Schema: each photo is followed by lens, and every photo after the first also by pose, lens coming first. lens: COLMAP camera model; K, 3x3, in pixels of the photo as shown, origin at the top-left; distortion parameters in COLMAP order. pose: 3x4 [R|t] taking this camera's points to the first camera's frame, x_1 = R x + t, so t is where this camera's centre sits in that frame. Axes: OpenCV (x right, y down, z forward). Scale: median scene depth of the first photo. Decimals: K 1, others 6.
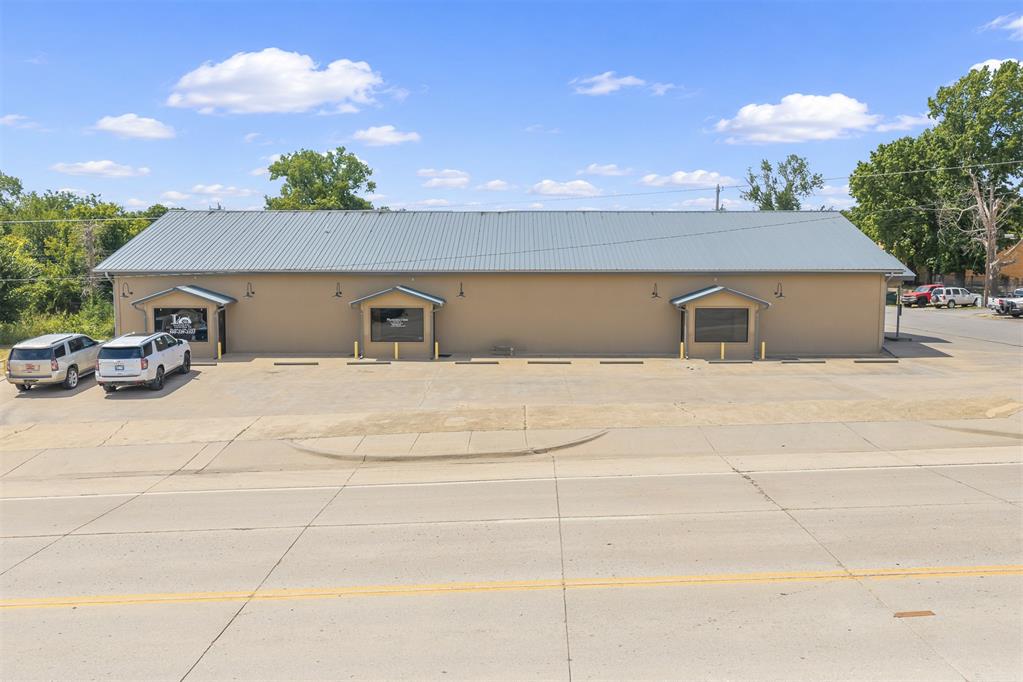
lens RADIAL K [[910.8, 0, 511.5], [0, 910.8, 341.0], [0, 0, 1]] dist [0.011387, 0.000664]
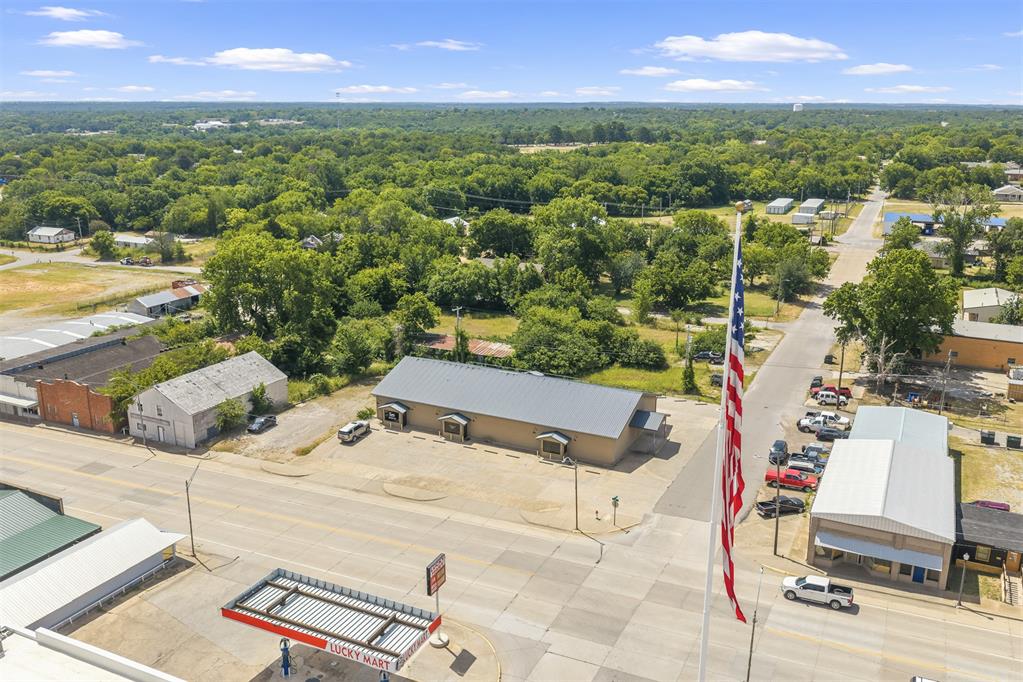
lens RADIAL K [[857.8, 0, 518.3], [0, 857.8, 341.5], [0, 0, 1]] dist [0.010764, -0.007880]
pose [[0.901824, 0.126117, -0.413289, 1.208572], [-0.055108, 0.982217, 0.179478, -0.823159], [0.428575, -0.139082, 0.892737, -1.394528]]
